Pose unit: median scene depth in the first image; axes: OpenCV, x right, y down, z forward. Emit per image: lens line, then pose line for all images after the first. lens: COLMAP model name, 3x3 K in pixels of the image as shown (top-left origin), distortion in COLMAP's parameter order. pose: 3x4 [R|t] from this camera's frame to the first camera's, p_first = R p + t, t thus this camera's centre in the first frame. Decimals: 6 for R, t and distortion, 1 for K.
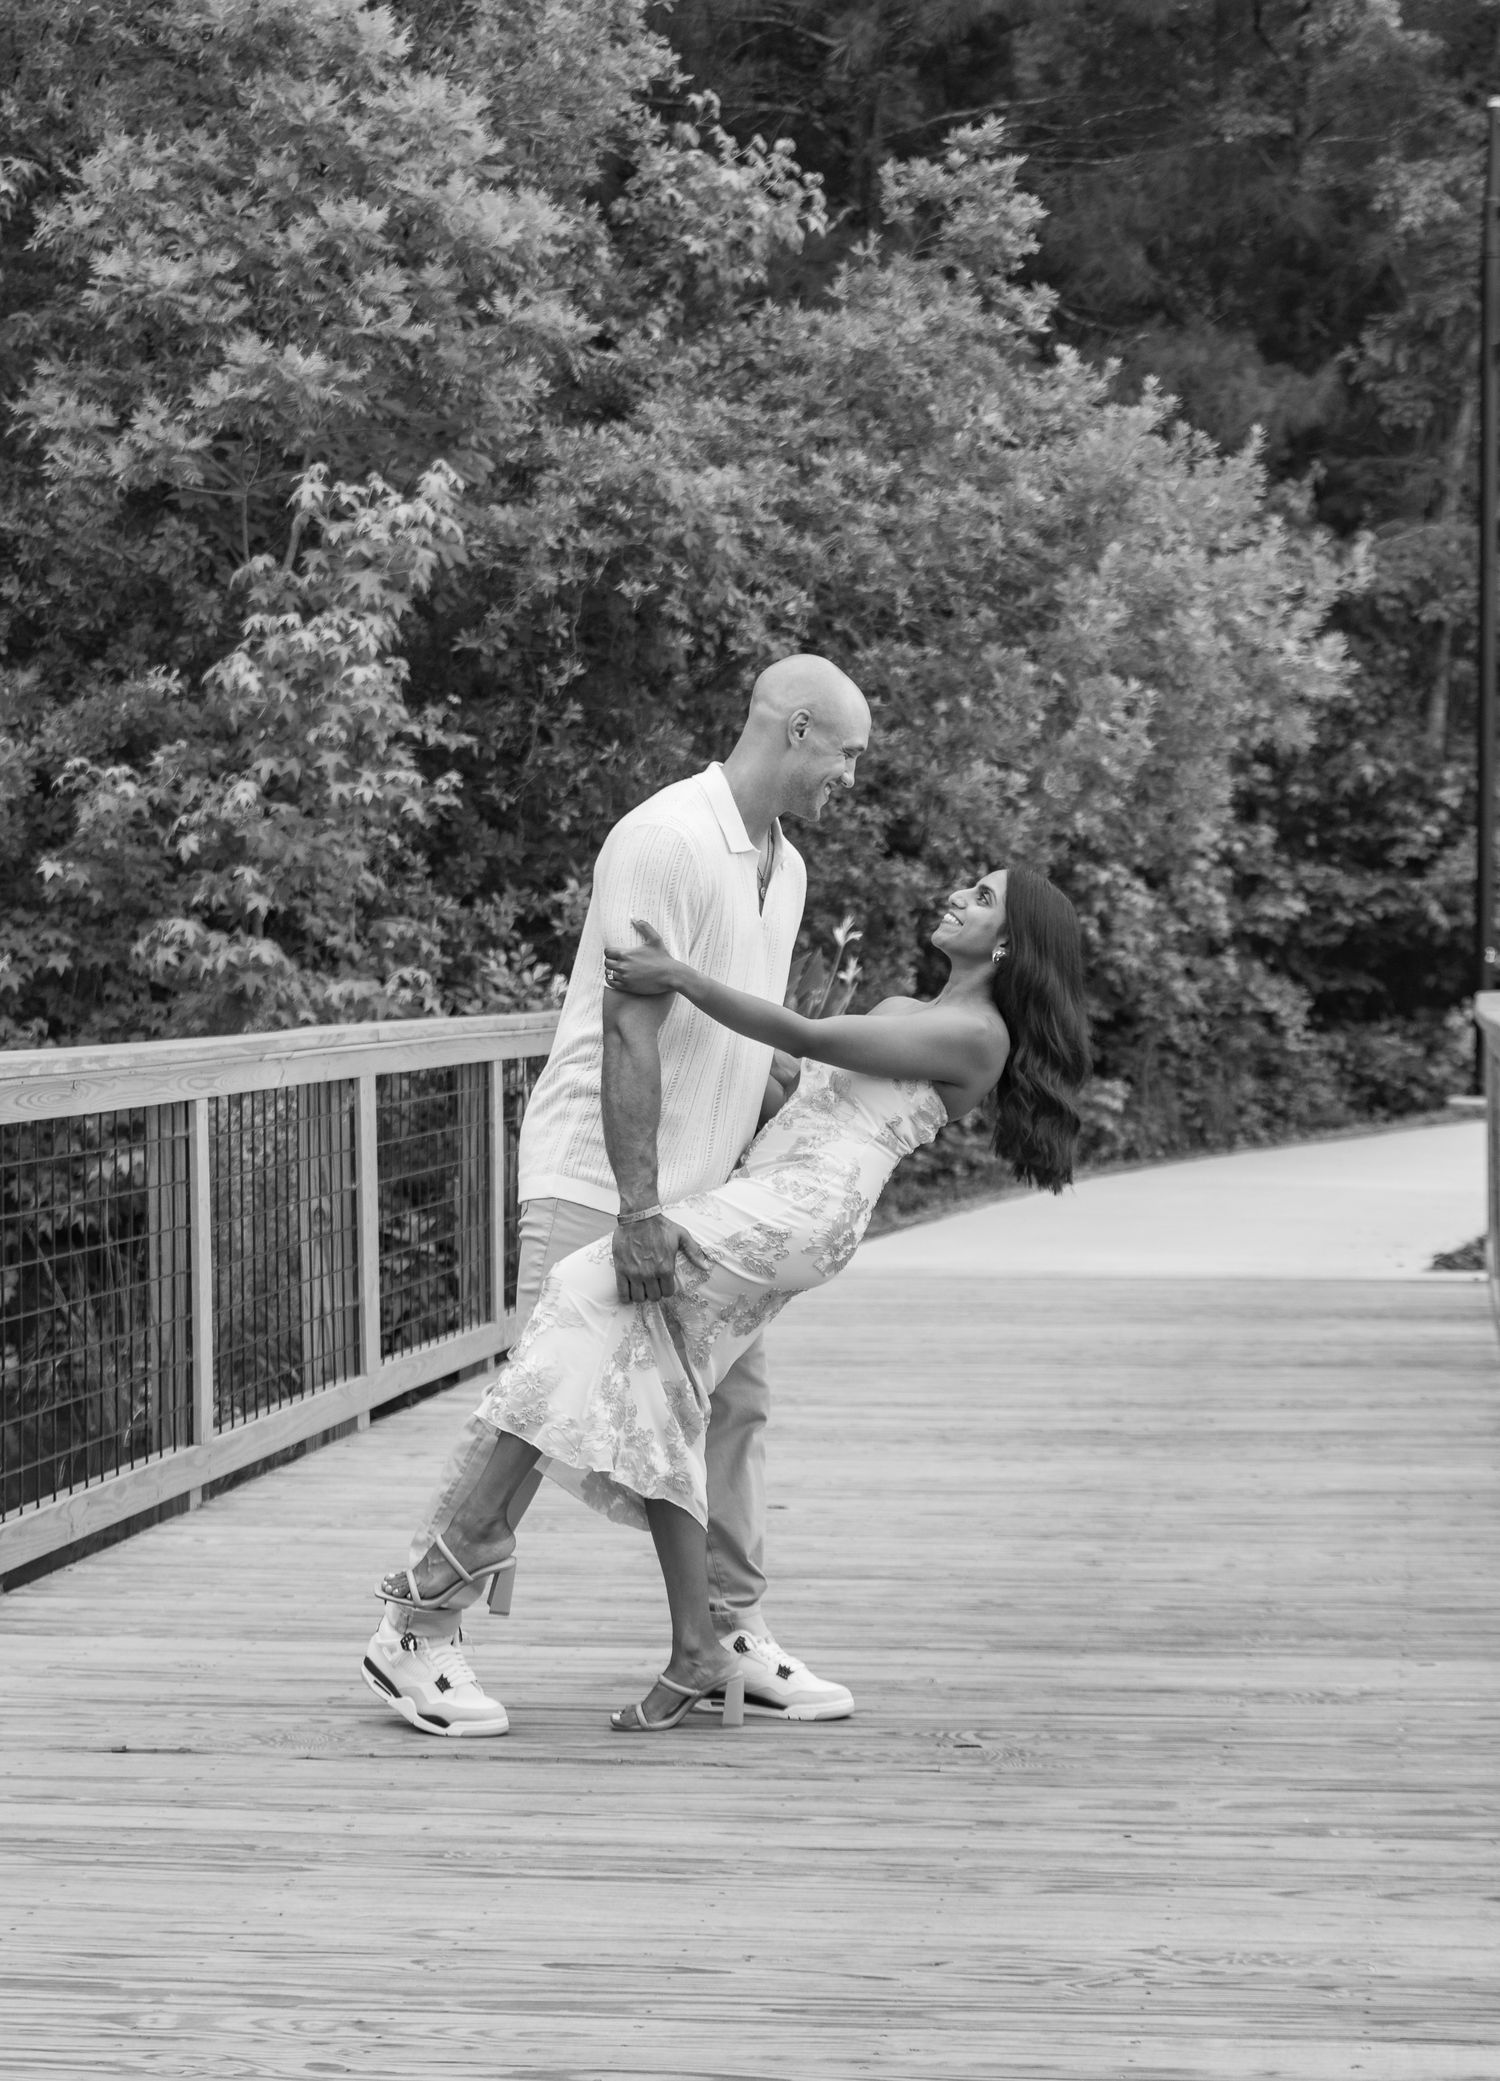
lens RADIAL K [[3521.8, 0, 881.4], [0, 3521.8, 1171.4], [0, 0, 1]] dist [-0.021428, 0.047516]
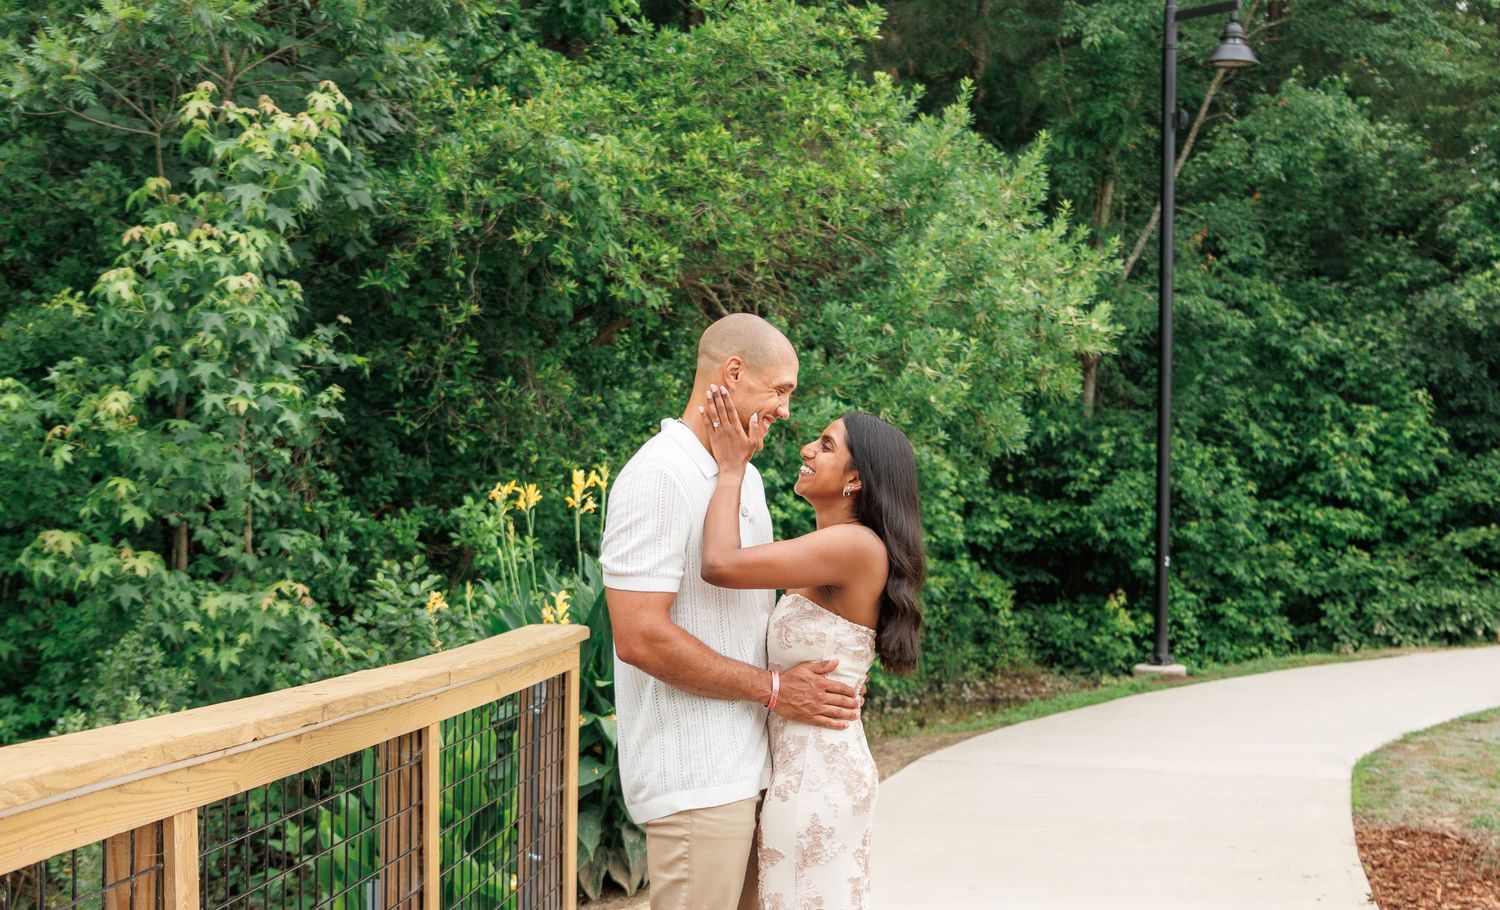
lens RADIAL K [[2087.3, 0, 771.4], [0, 2087.3, 615.2], [0, 0, 1]] dist [-0.014547, -0.023013]
pose [[0.999281, 0.005196, 0.037556, -0.016509], [-0.004044, 0.999521, -0.030679, -0.025738], [-0.037697, 0.030505, 0.998823, 0.341782]]
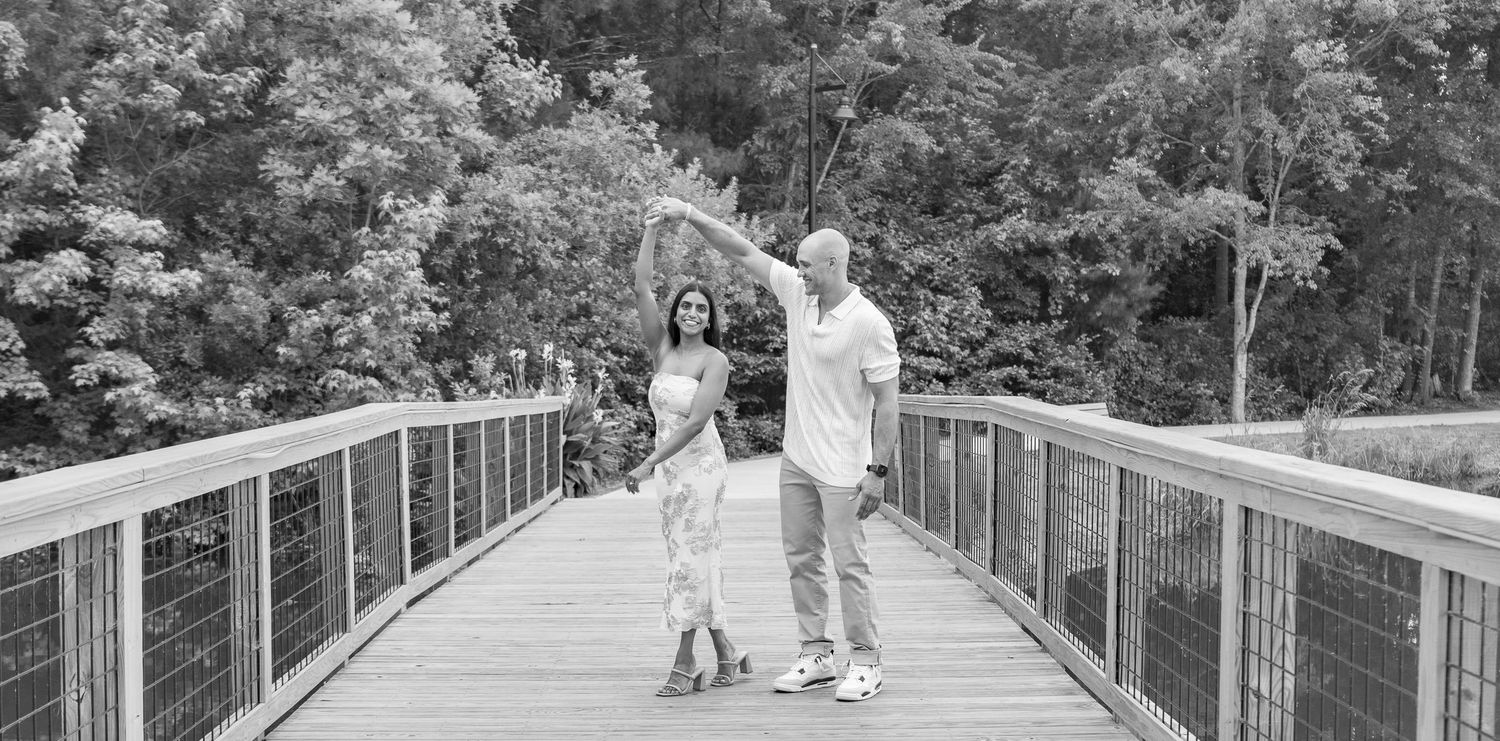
lens RADIAL K [[1512.1, 0, 700.1], [0, 1512.1, 488.4], [0, 0, 1]] dist [-0.011427, 0.002673]
pose [[0.993235, -0.012321, 0.115465, -0.056155], [0.012102, 0.999923, 0.002592, 0.012458], [-0.115488, -0.001177, 0.993308, -0.100988]]
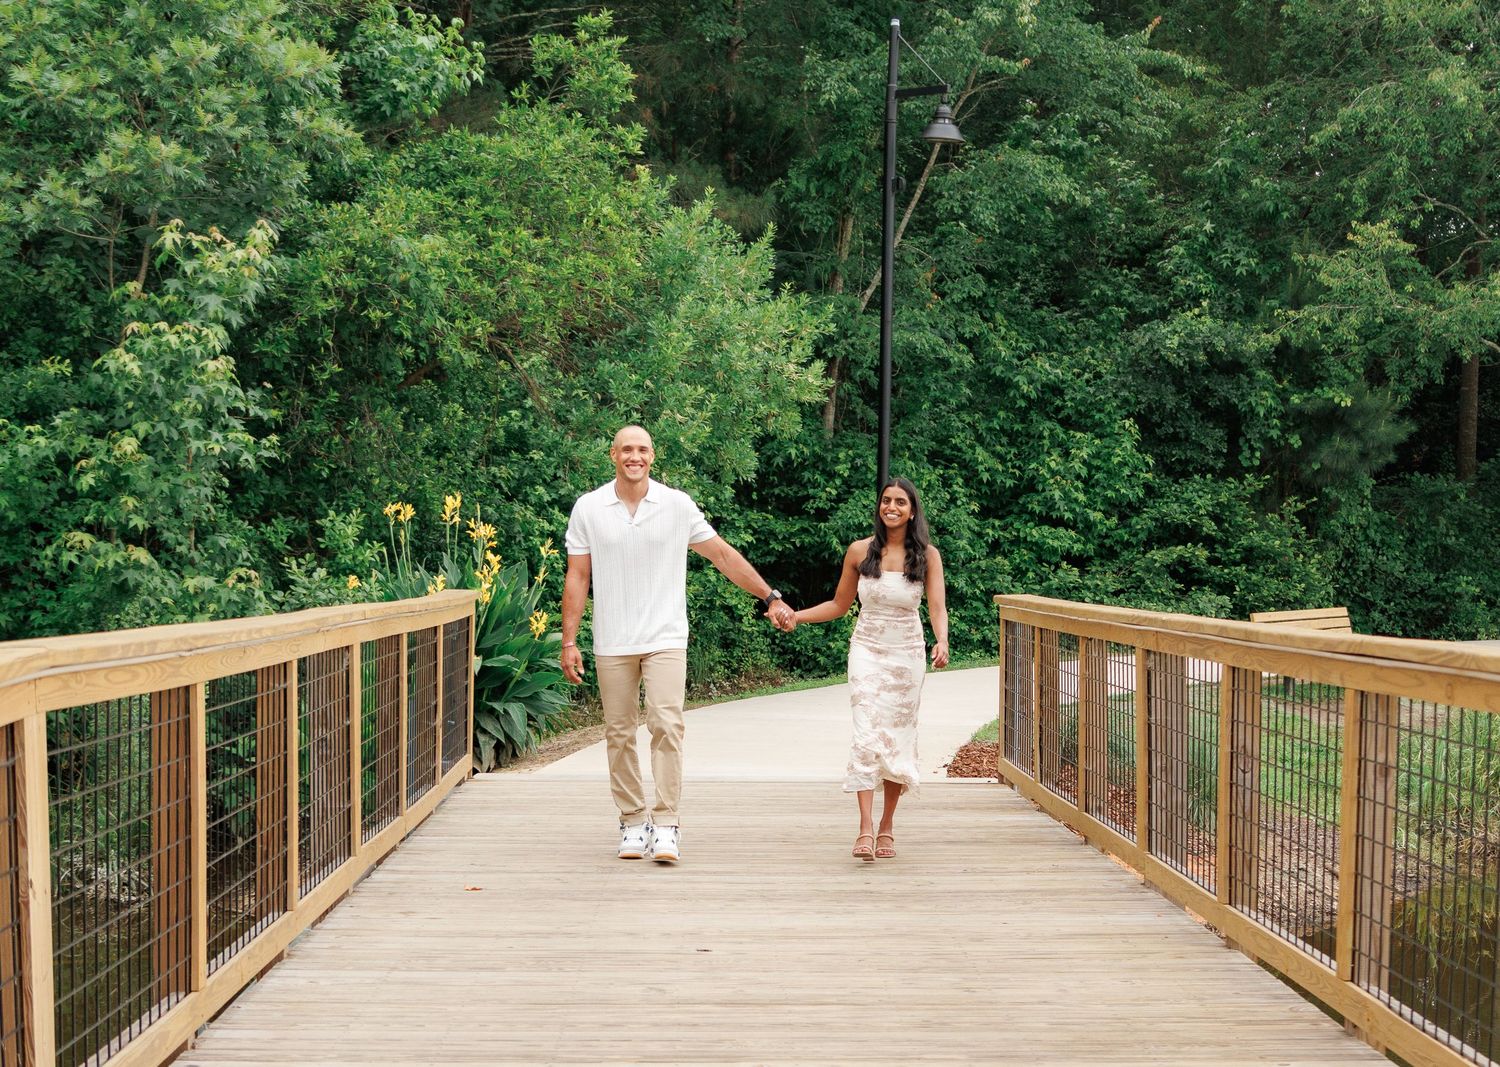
lens RADIAL K [[2239.4, 0, 797.6], [0, 2239.4, 760.8], [0, 0, 1]] dist [-0.013499, 0.010823]
pose [[0.986286, 0.001371, 0.165039, -0.050647], [-0.005374, 0.999702, 0.023808, -0.001054], [-0.164958, -0.024368, 0.986000, 0.036761]]
